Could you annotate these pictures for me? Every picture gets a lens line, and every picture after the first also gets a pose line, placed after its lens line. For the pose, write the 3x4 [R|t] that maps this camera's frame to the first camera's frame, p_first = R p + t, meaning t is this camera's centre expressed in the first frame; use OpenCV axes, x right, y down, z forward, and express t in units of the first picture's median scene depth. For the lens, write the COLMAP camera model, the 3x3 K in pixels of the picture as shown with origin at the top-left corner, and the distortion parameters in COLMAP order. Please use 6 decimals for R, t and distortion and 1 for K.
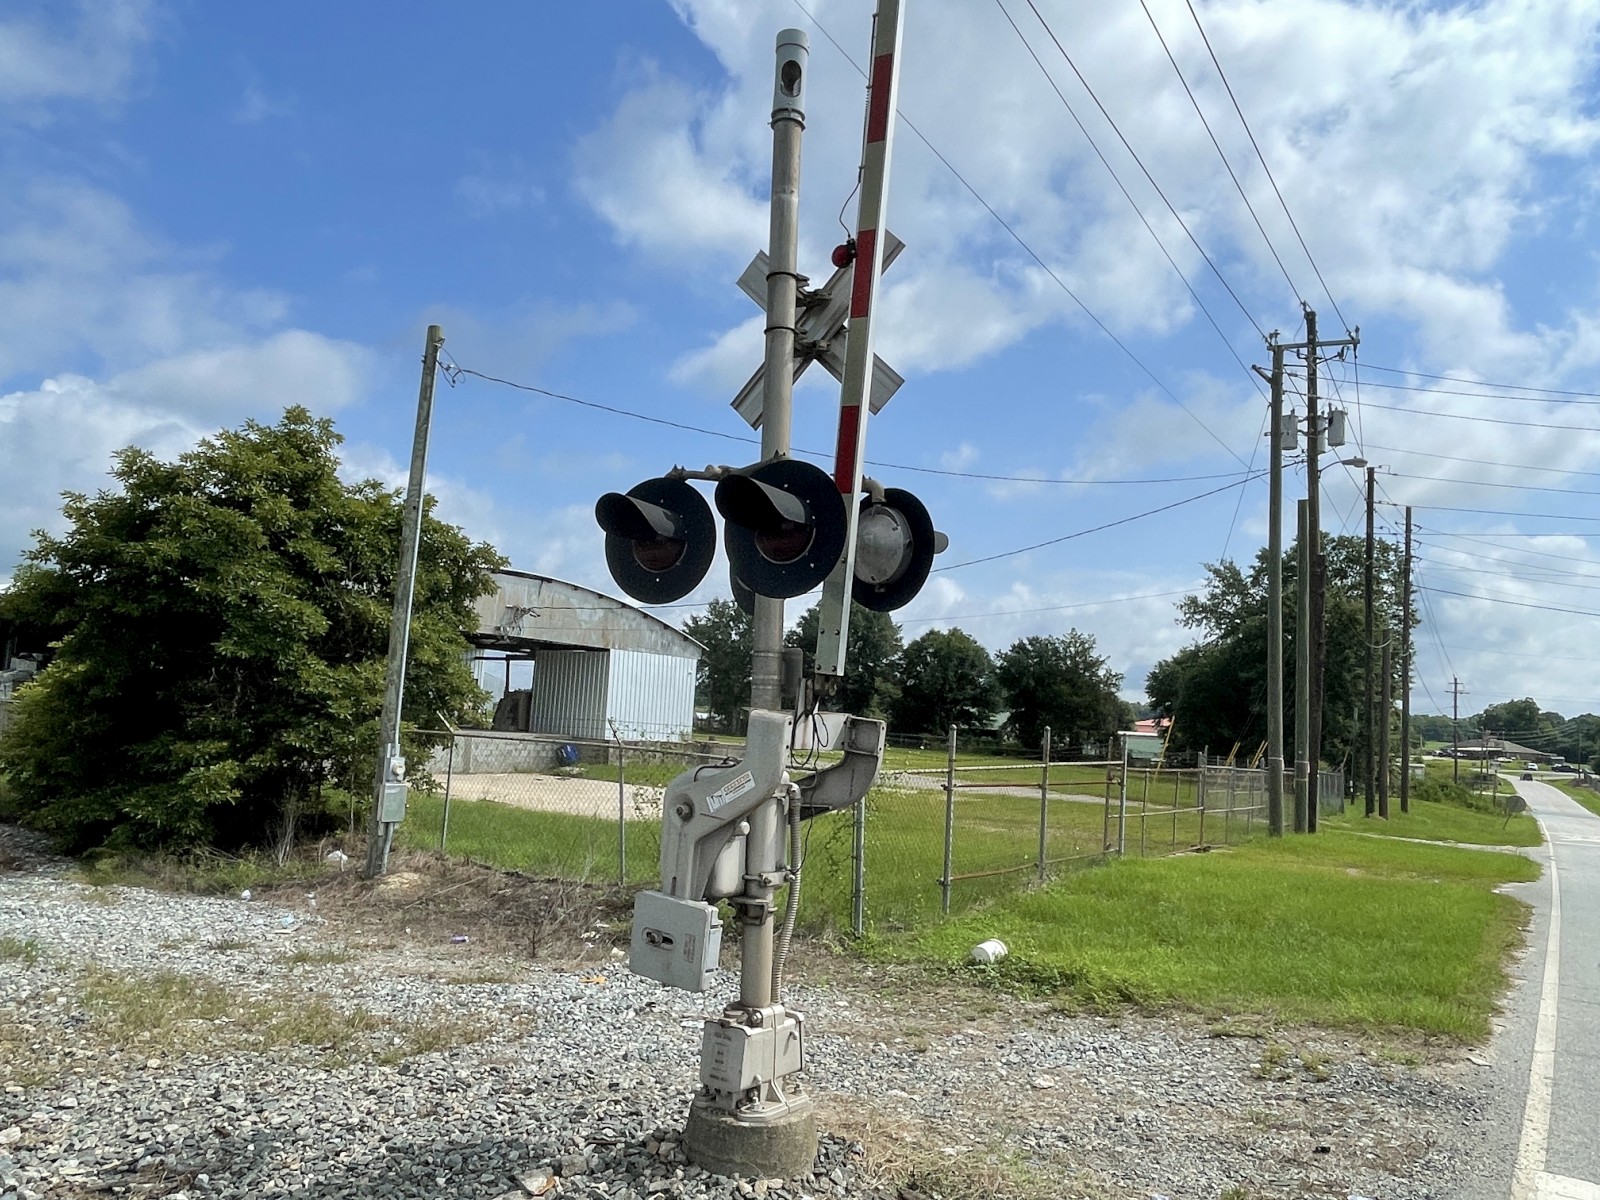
lens RADIAL K [[1114.1, 0, 841.0], [0, 1114.1, 606.2], [0, 0, 1]] dist [0.001783, -0.003556]
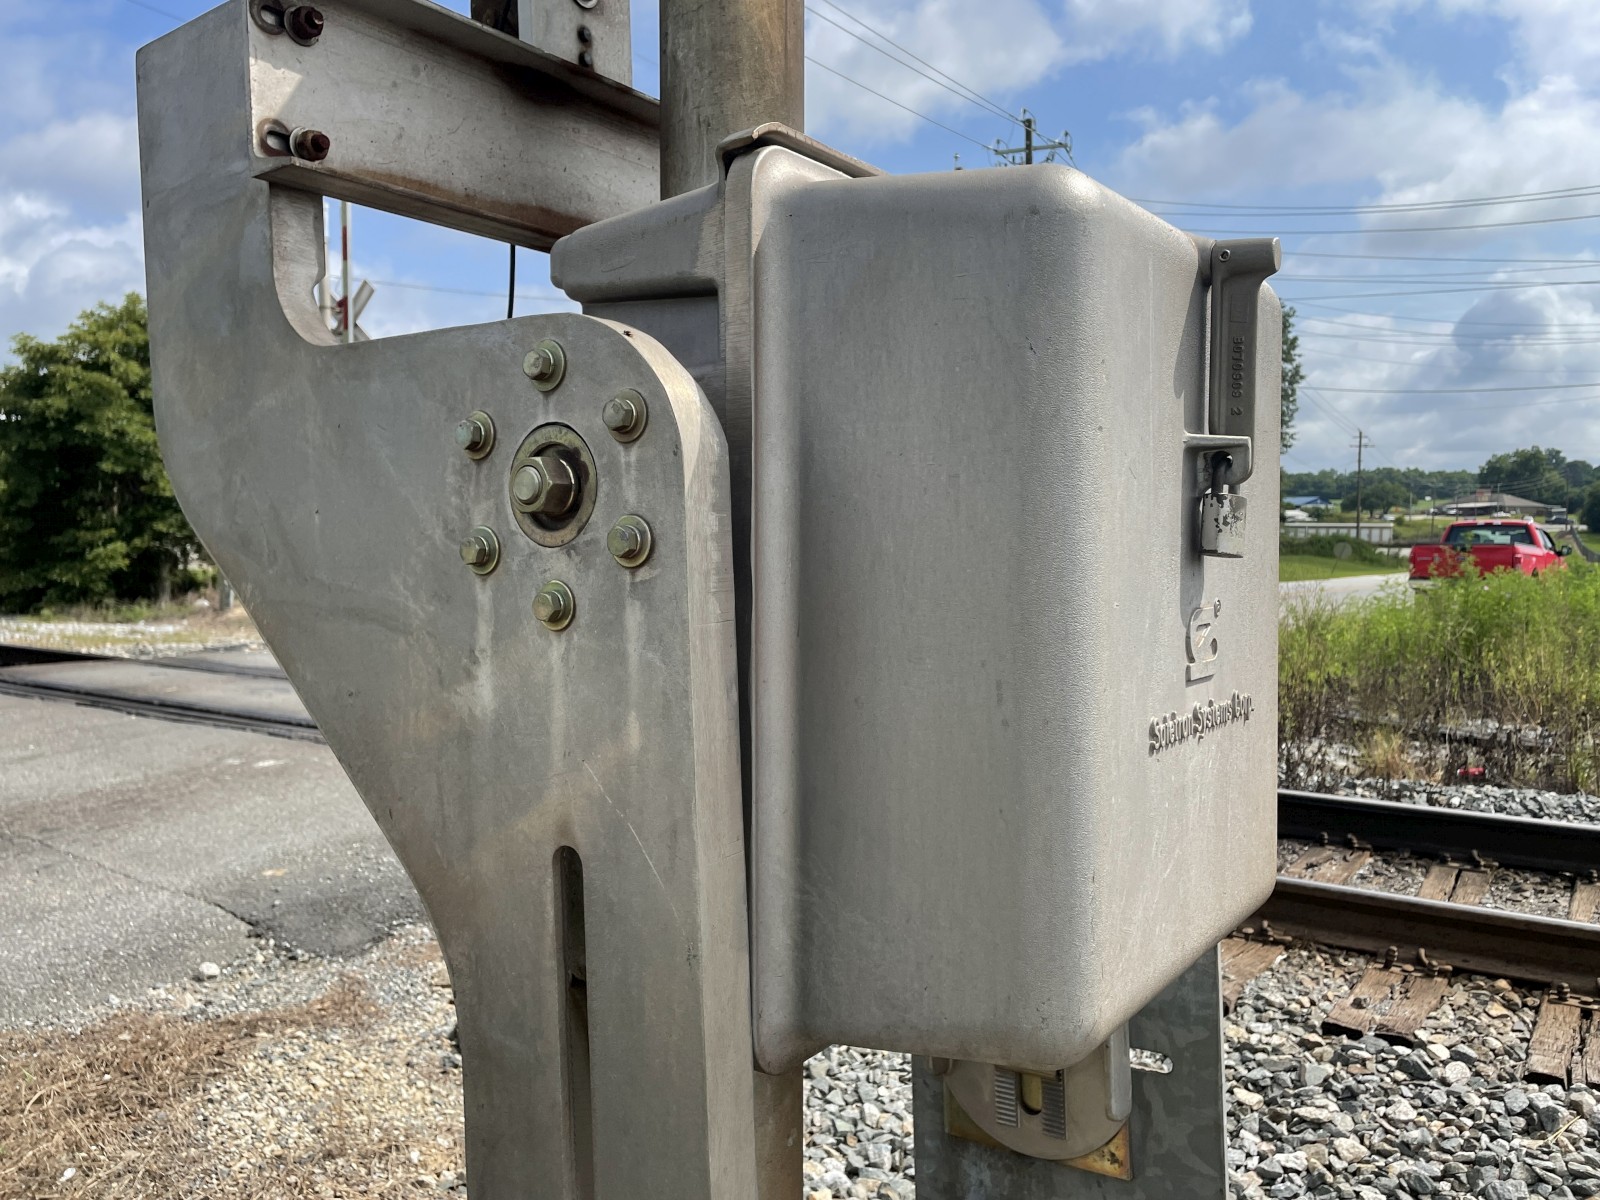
lens RADIAL K [[1275.8, 0, 829.1], [0, 1275.8, 556.0], [0, 0, 1]] dist [0.028496, -0.034442]
pose [[0.997937, -0.061530, 0.018348, 0.360915], [0.058584, 0.989518, 0.131996, -0.014369], [-0.026277, -0.130649, 0.991080, -0.717202]]
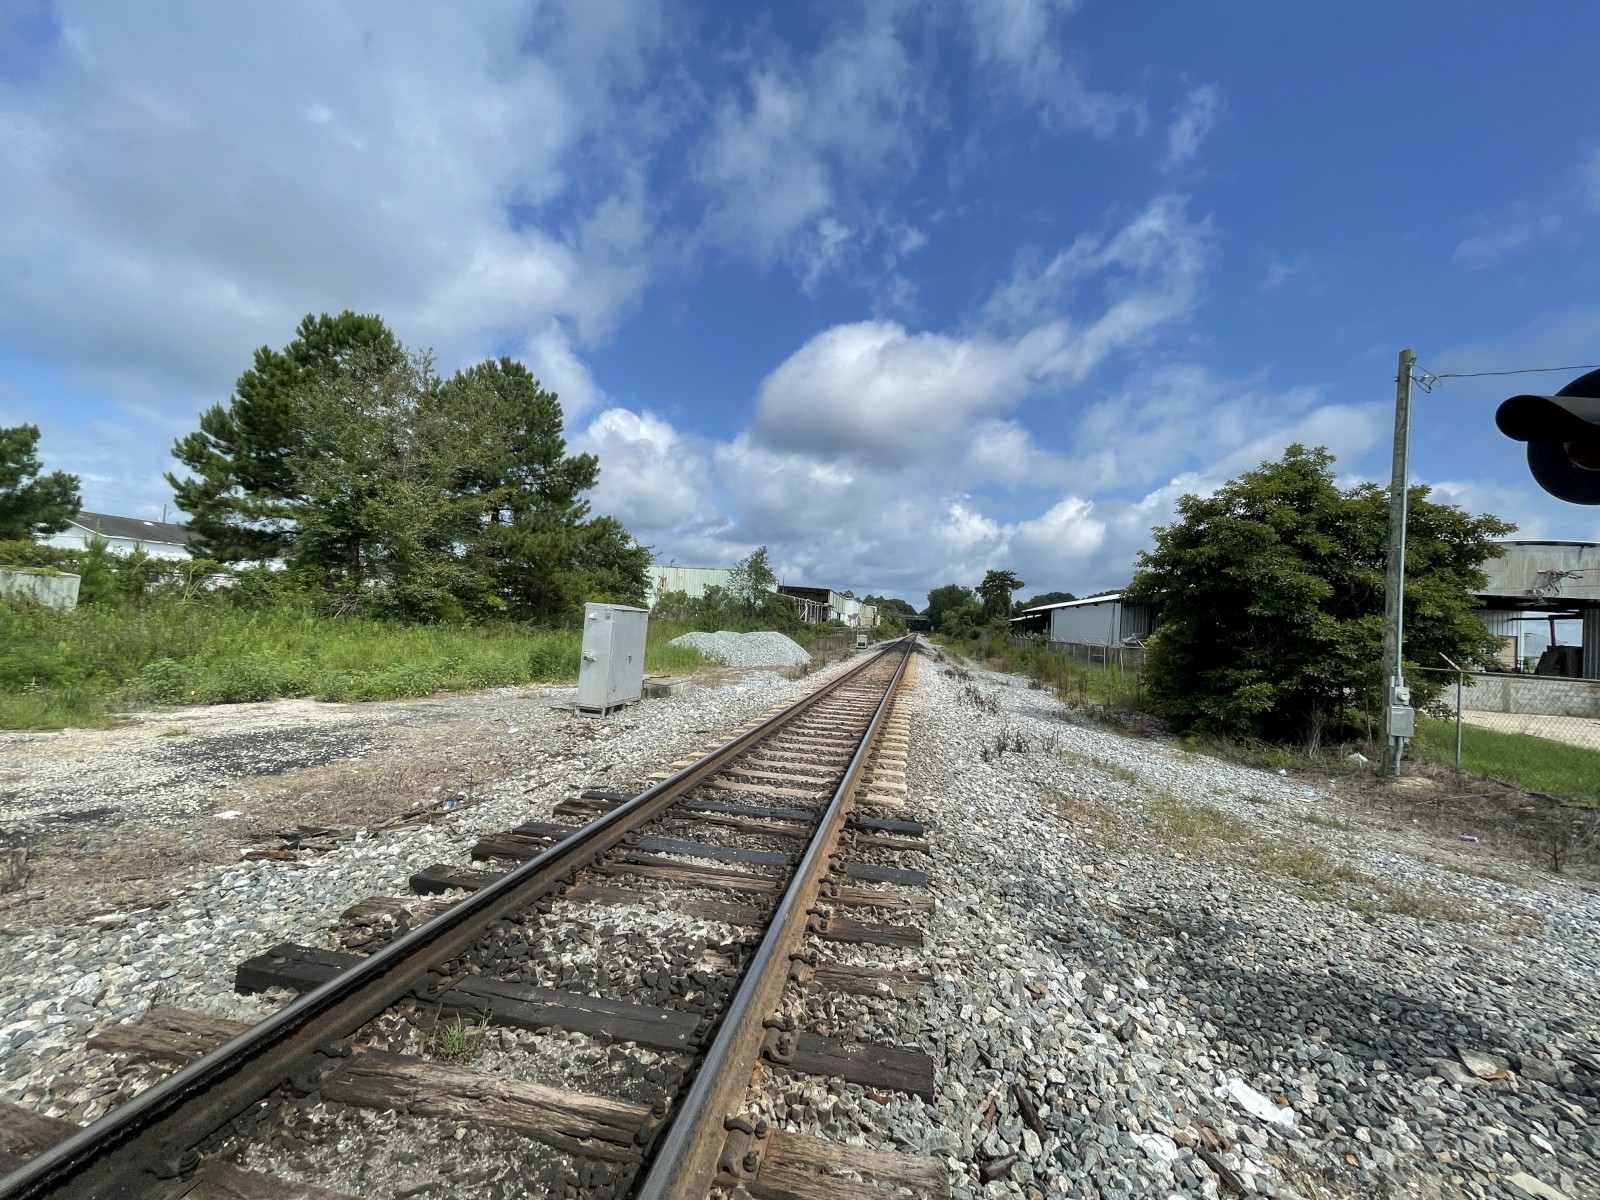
lens RADIAL K [[651.6, 0, 805.3], [0, 651.6, 600.3], [0, 0, 1]] dist [0.001410, -0.001009]
pose [[0.409056, -0.068835, -0.909909, 0.015100], [0.069054, 0.996627, -0.044352, 0.020419], [0.909893, -0.044690, 0.412430, 0.058677]]
